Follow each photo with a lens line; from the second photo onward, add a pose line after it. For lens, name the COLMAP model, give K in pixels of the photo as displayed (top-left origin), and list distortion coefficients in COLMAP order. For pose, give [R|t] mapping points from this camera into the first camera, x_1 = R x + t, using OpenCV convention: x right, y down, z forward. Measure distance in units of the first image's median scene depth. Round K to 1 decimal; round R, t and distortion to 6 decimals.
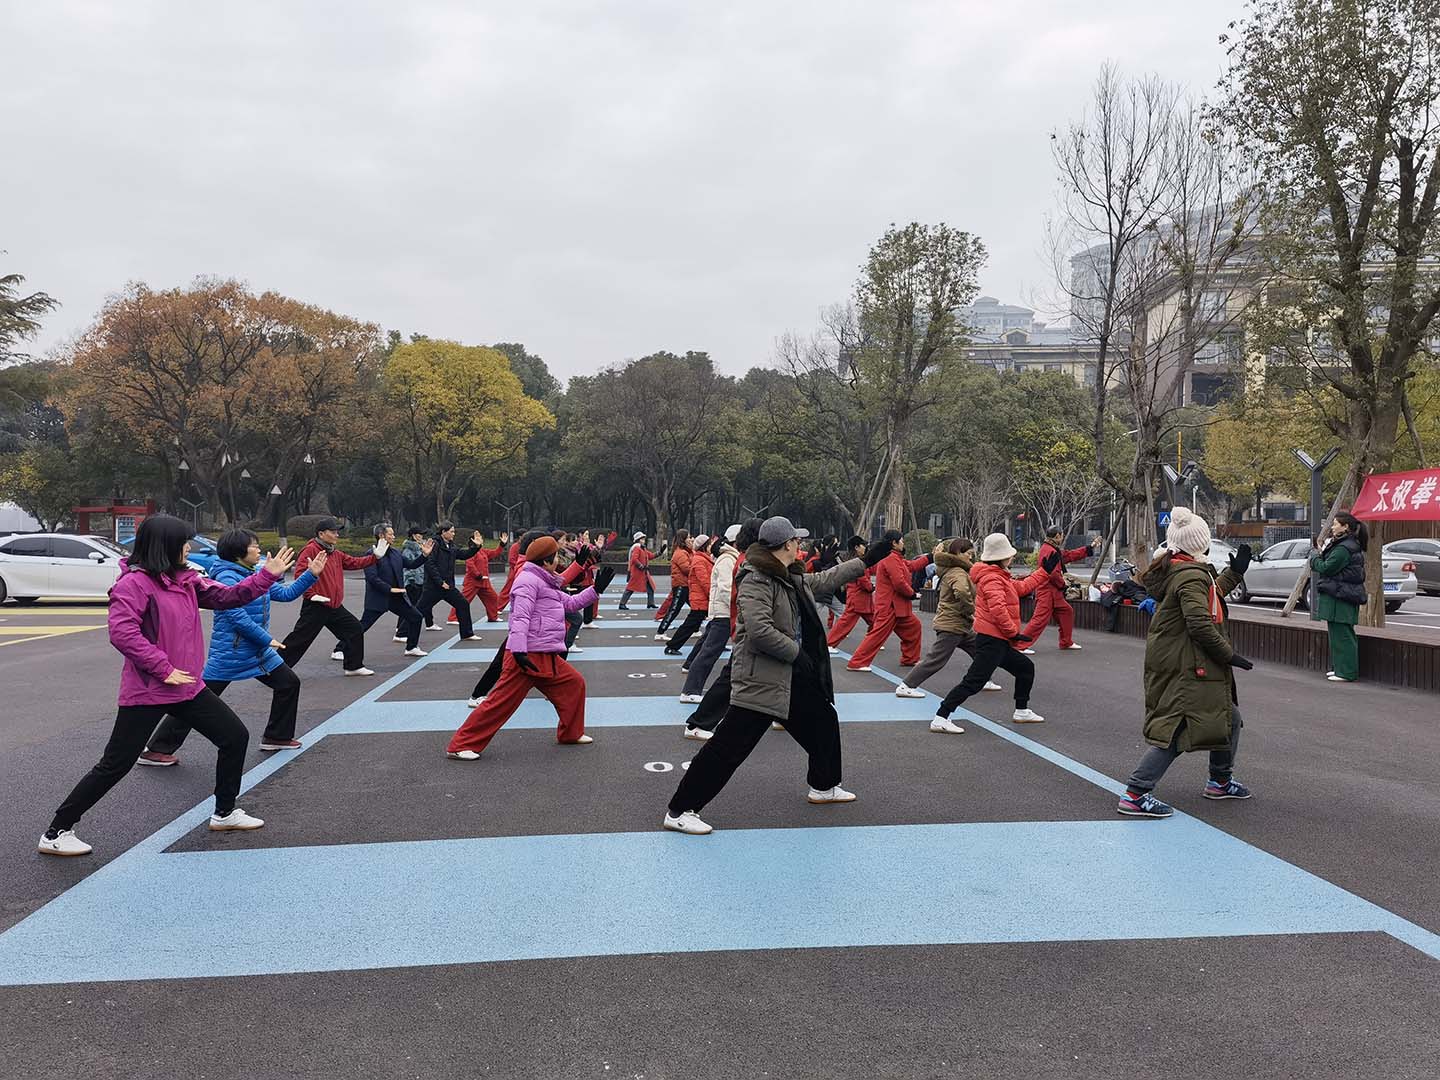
lens RADIAL K [[1124.1, 0, 720.0], [0, 1124.1, 540.0], [0, 0, 1]] dist [0.108579, -0.096042]
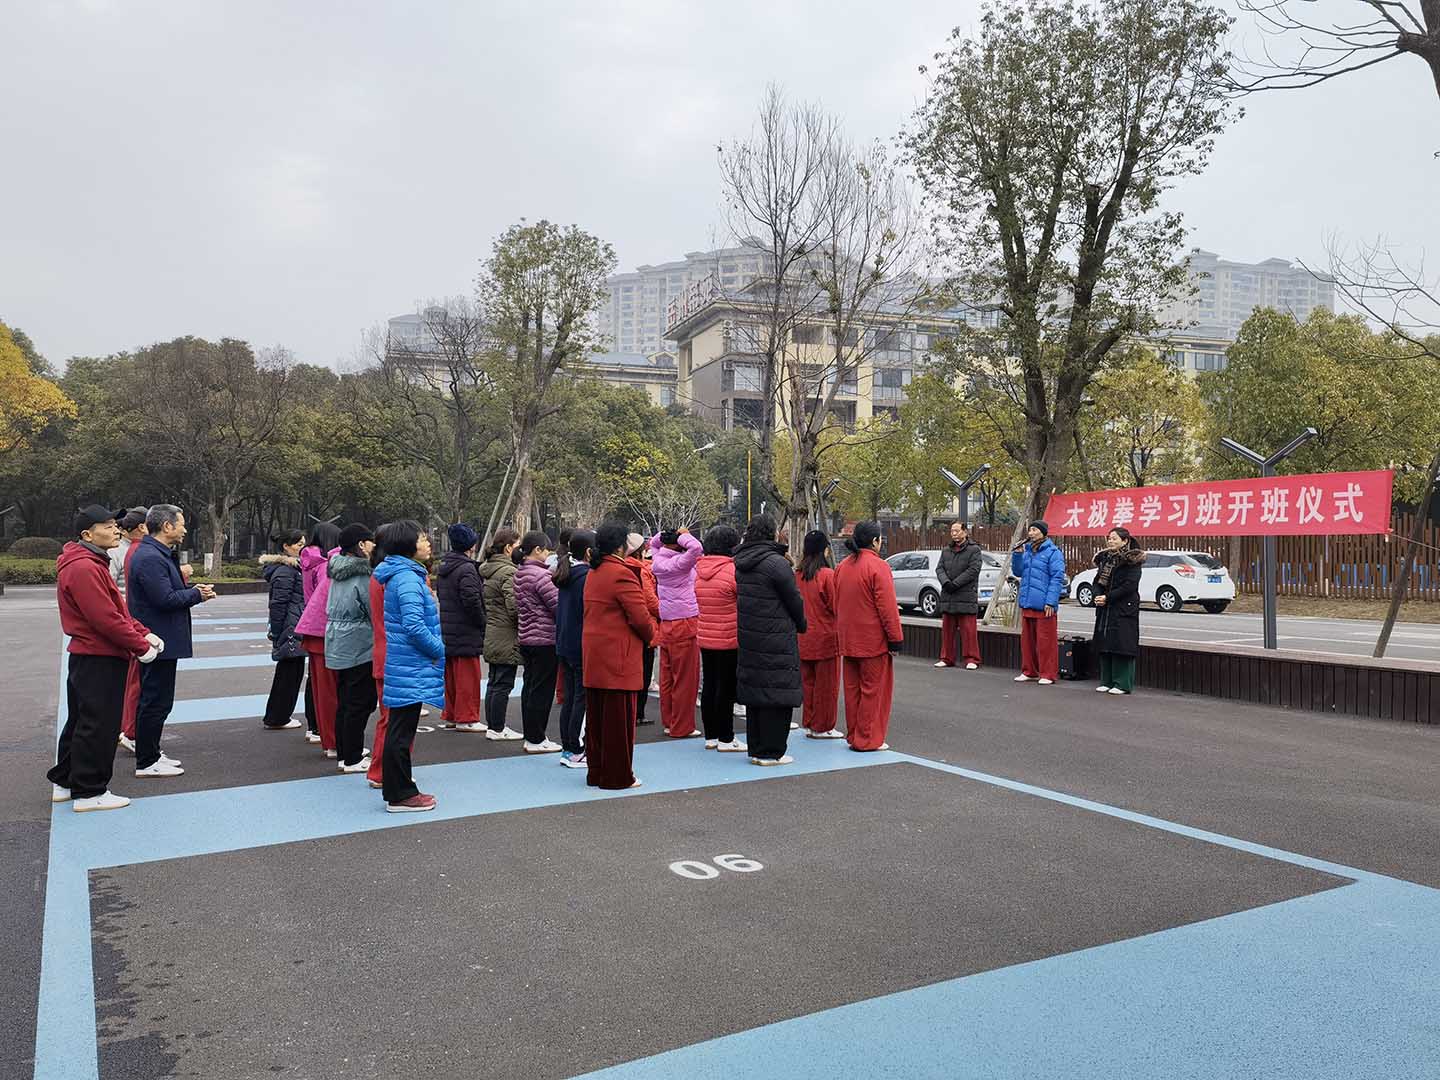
lens RADIAL K [[1124.1, 0, 720.0], [0, 1124.1, 540.0], [0, 0, 1]] dist [0.108579, -0.096042]
pose [[0.915390, 0.001083, 0.402567, -0.074136], [0.003034, 0.999949, -0.009589, -0.001430], [-0.402557, 0.009999, 0.915340, 0.067540]]
